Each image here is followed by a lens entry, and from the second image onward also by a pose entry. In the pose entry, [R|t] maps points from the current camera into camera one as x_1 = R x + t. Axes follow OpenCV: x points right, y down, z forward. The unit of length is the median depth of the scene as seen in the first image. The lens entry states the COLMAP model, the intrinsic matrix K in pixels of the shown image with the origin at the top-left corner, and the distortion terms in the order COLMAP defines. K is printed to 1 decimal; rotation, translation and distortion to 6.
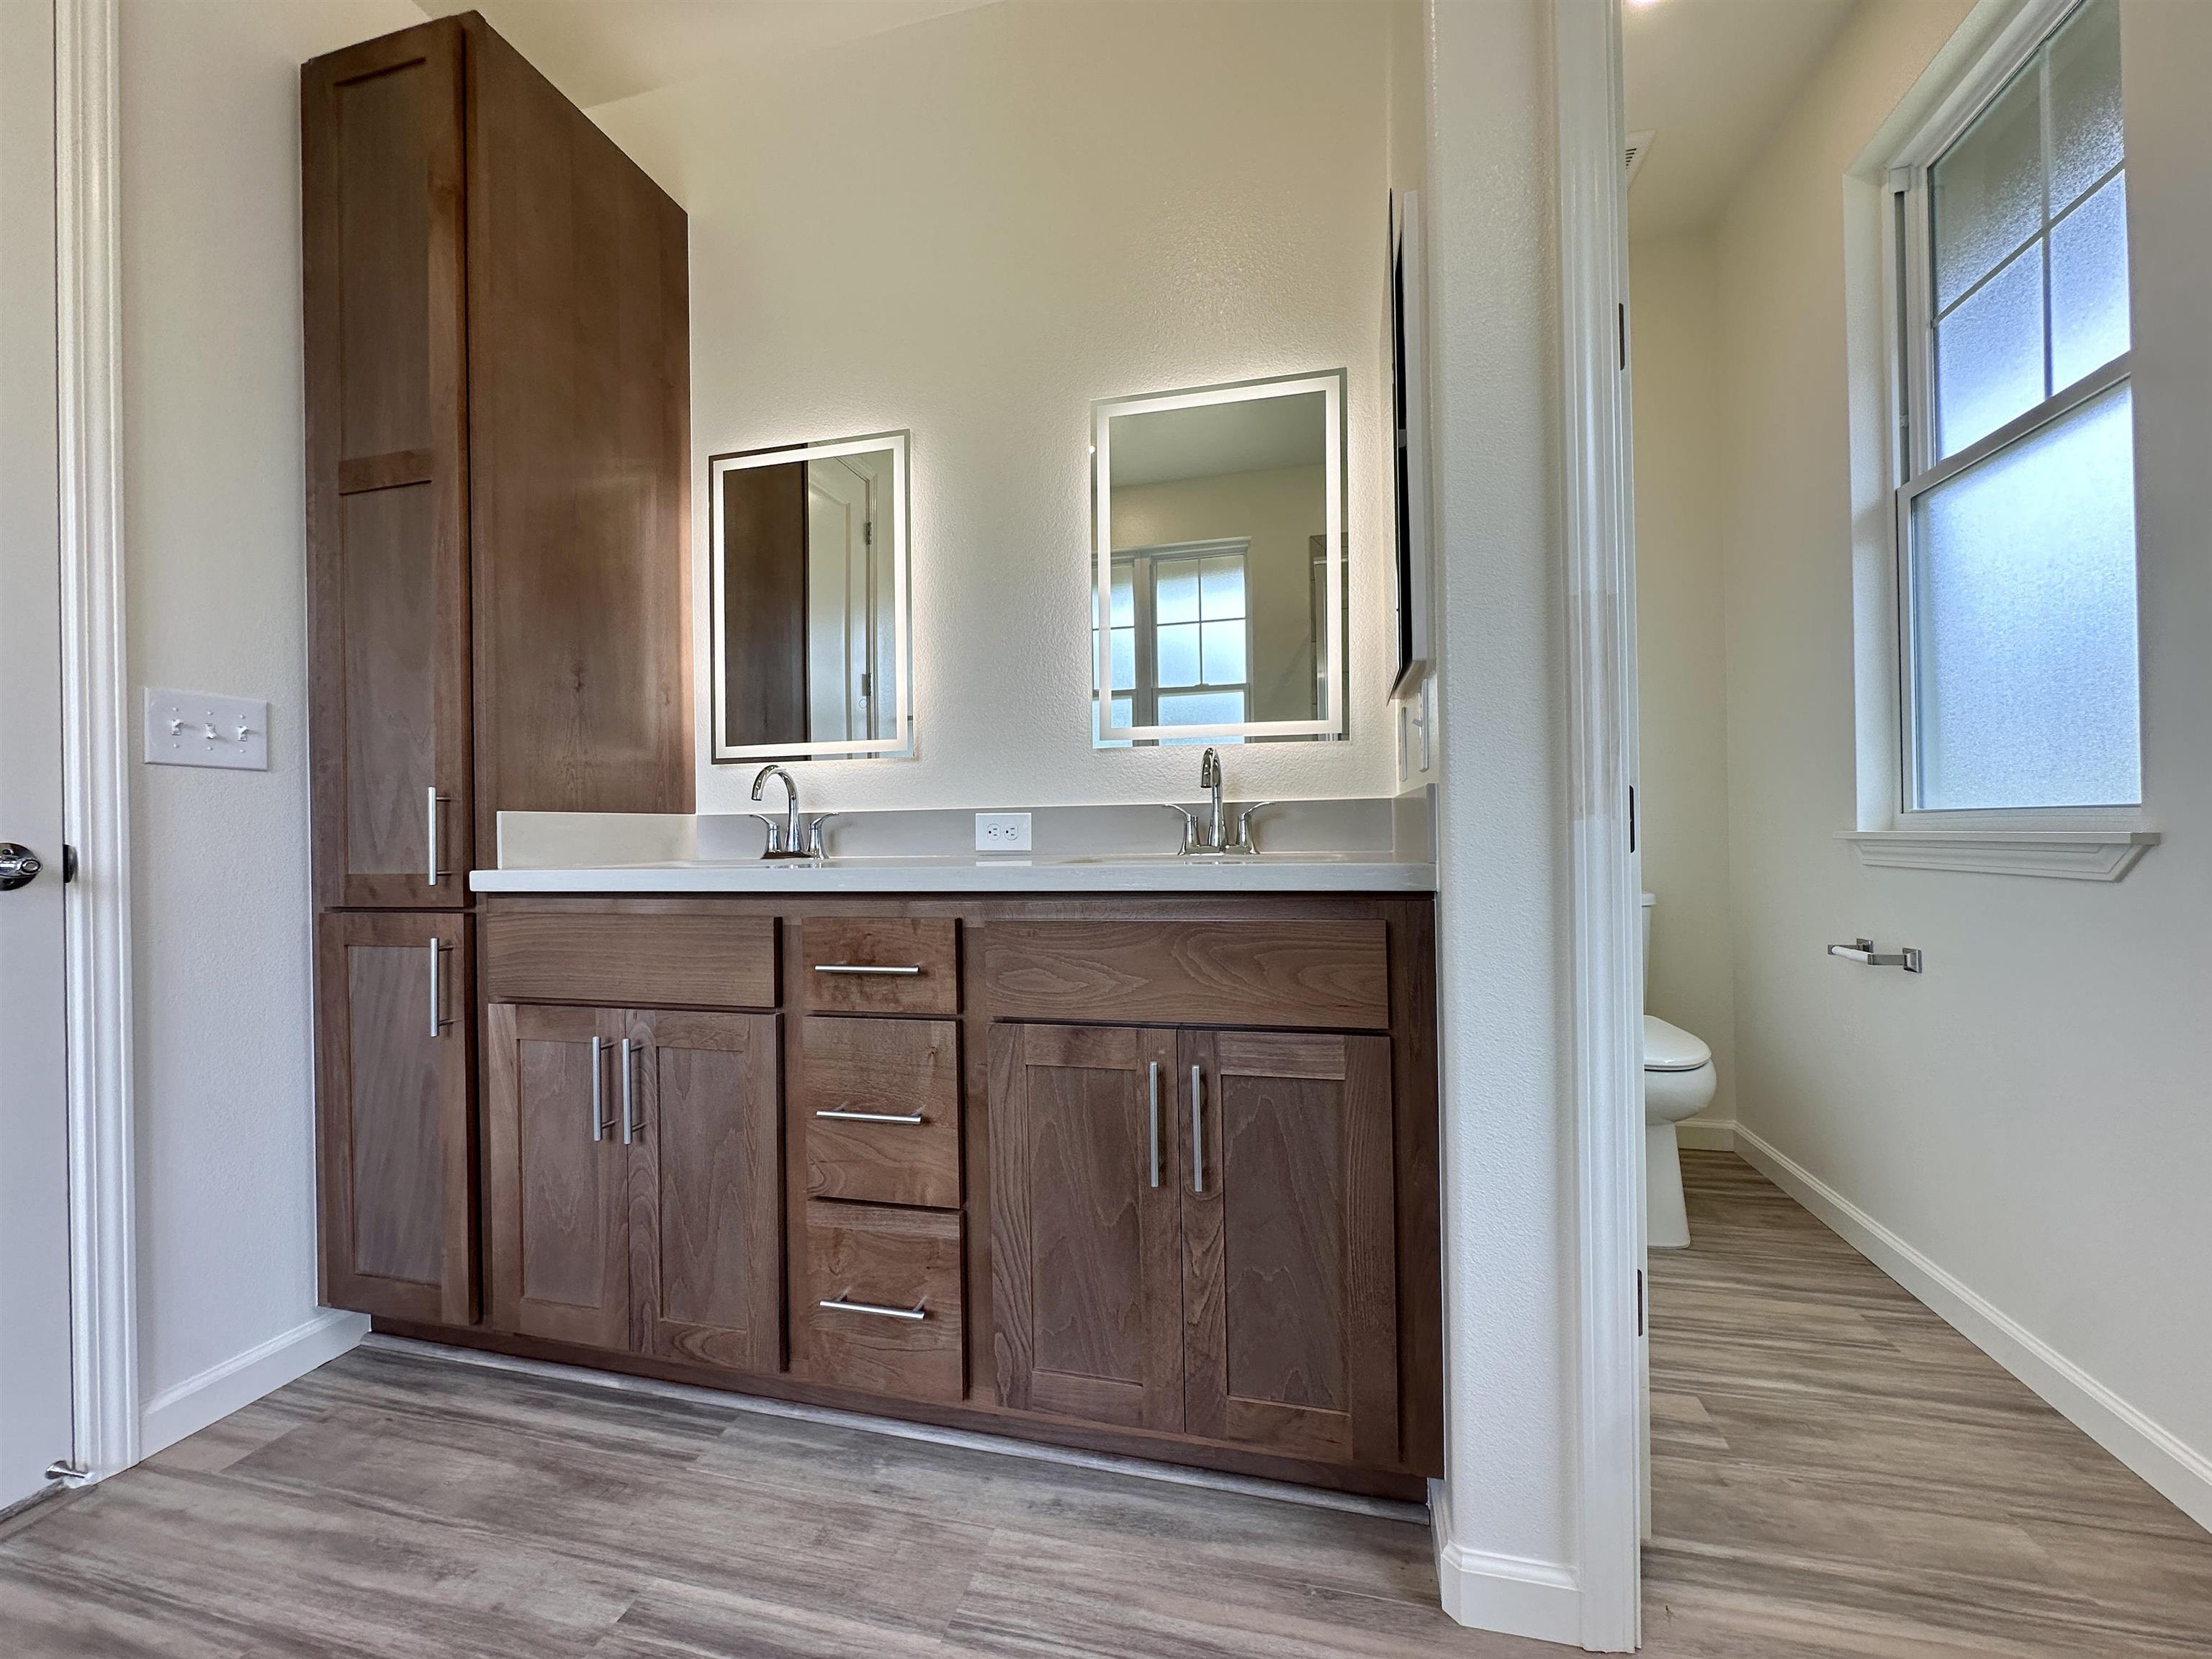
lens RADIAL K [[884.5, 0, 1101.1], [0, 884.5, 828.5], [0, 0, 1]] dist [-0.002966, 0.000517]
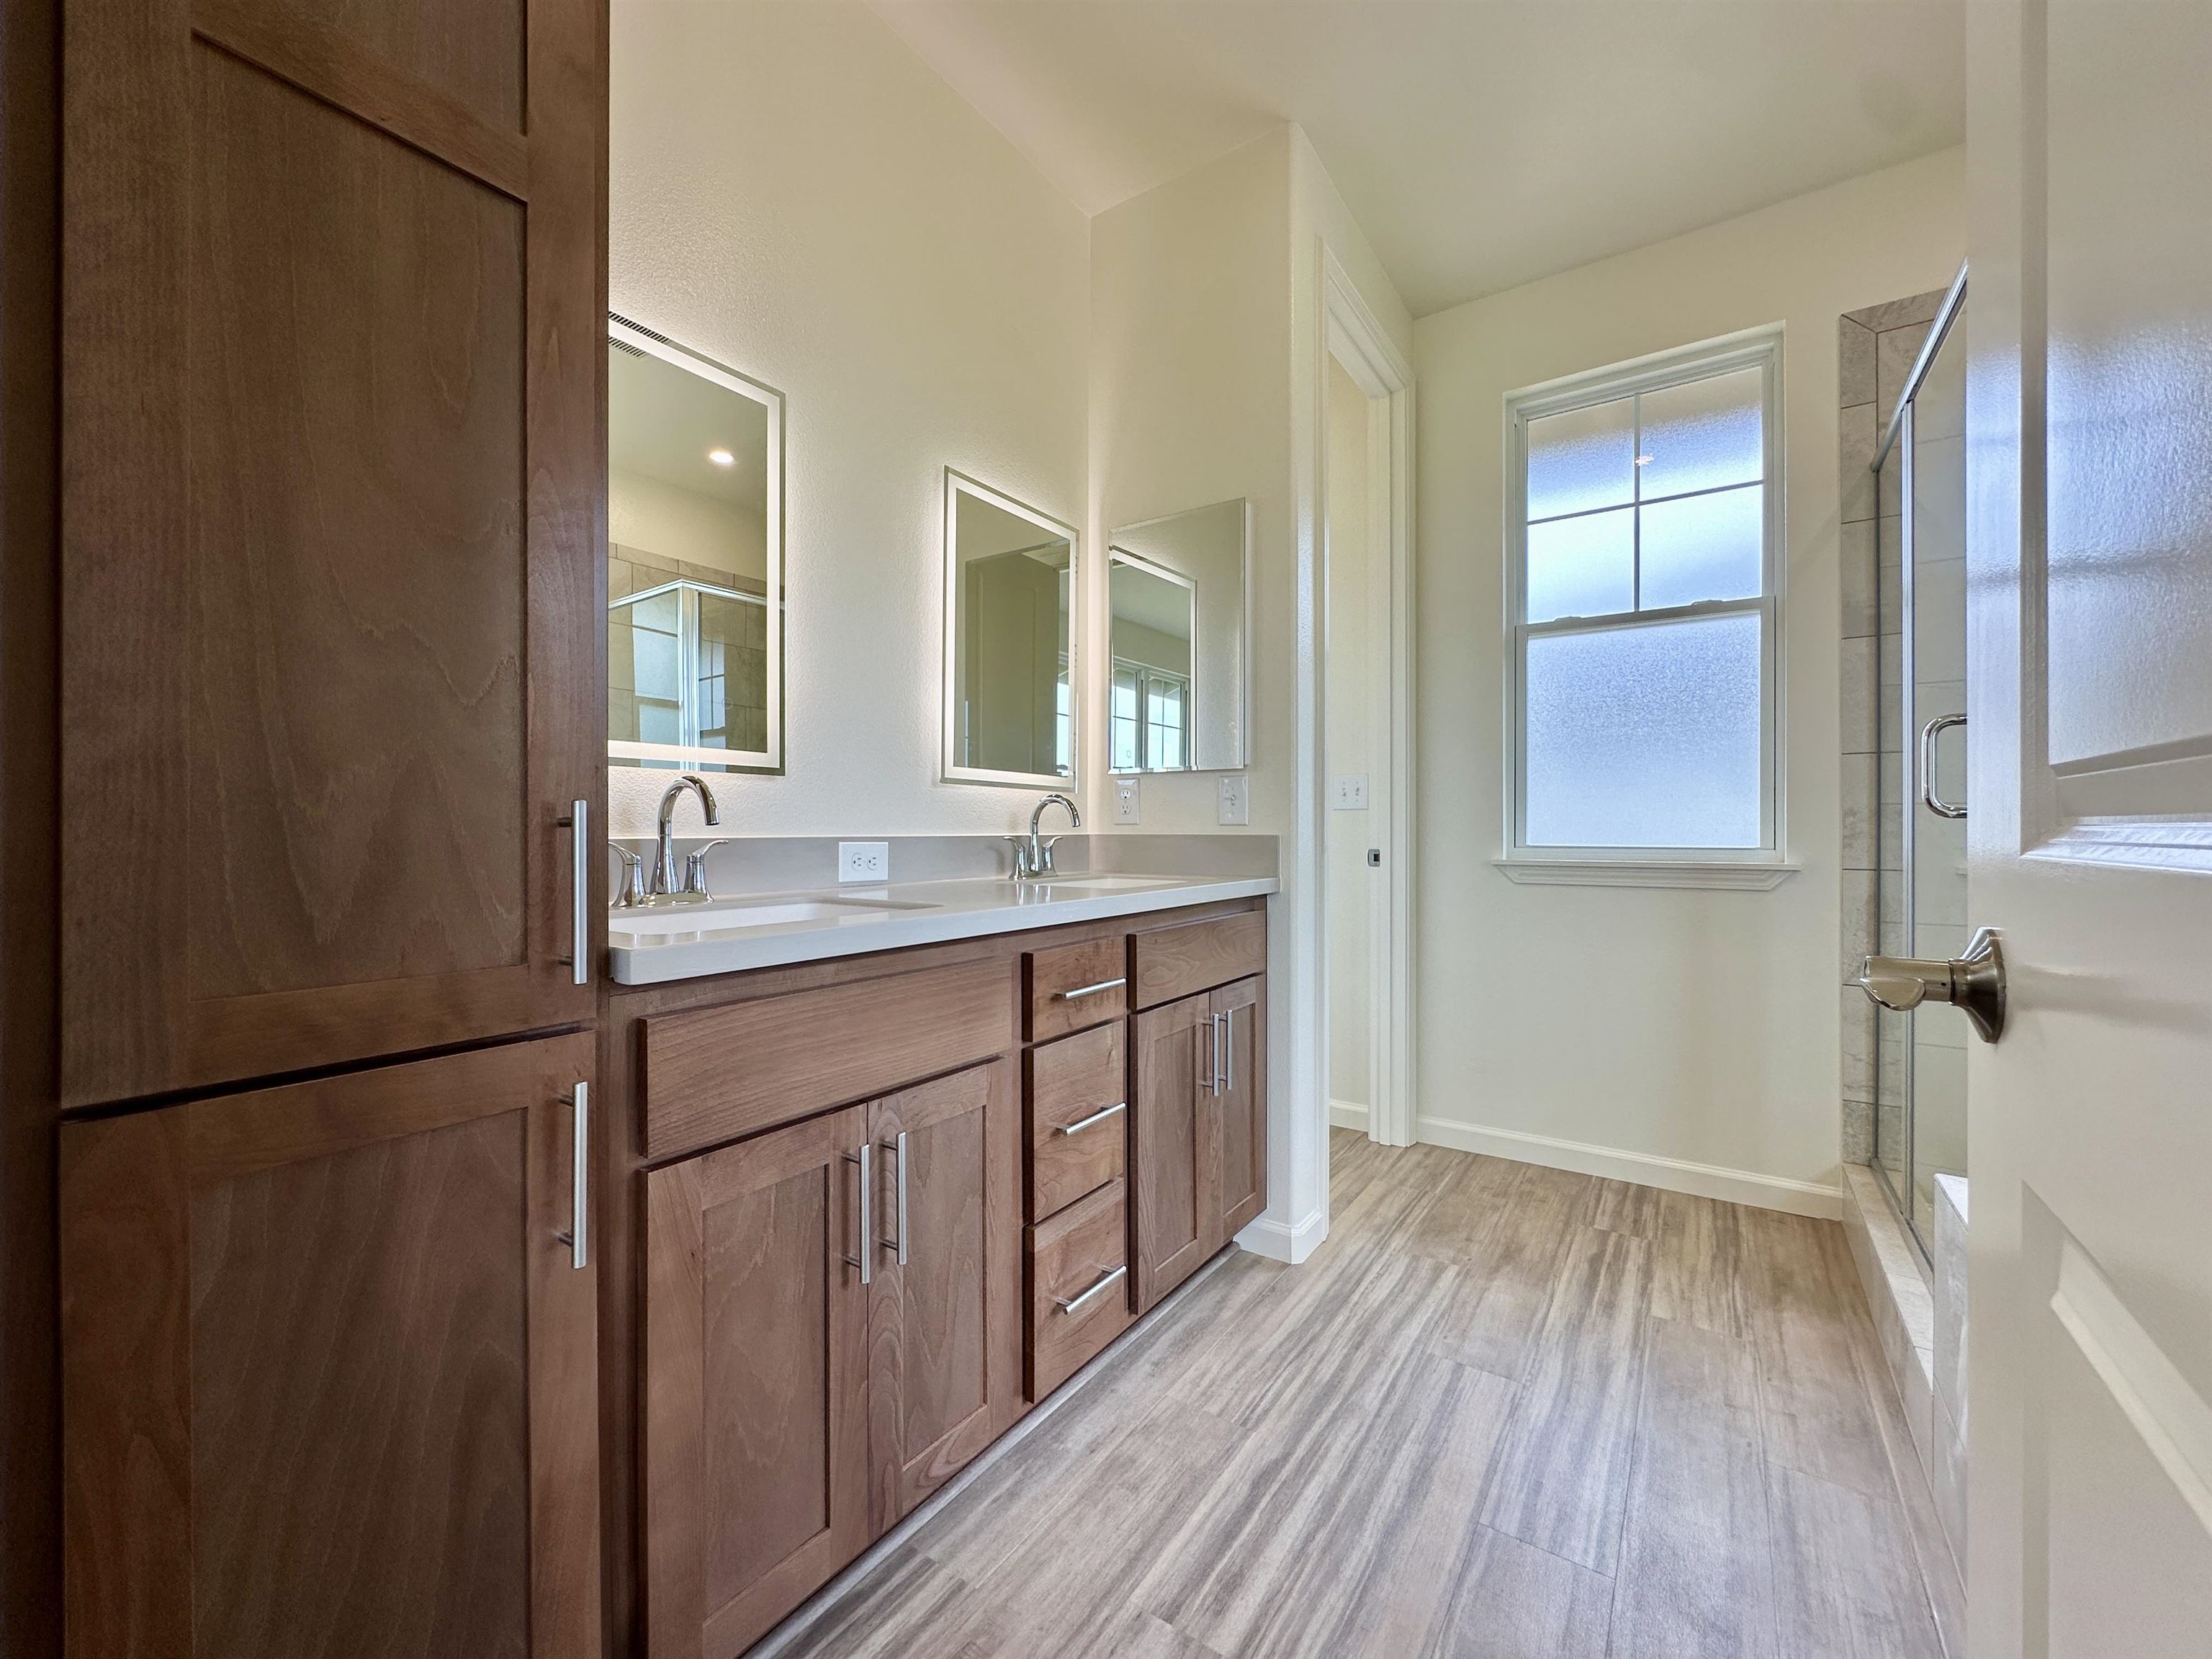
lens RADIAL K [[869.2, 0, 1098.5], [0, 869.2, 856.2], [0, 0, 1]] dist [-0.023368, 0.000171]
pose [[0.350953, -0.000241, 0.936393, -1.261497], [0.000471, 1.000000, 0.000081, -0.003861], [-0.936393, 0.000412, 0.350953, 0.605501]]
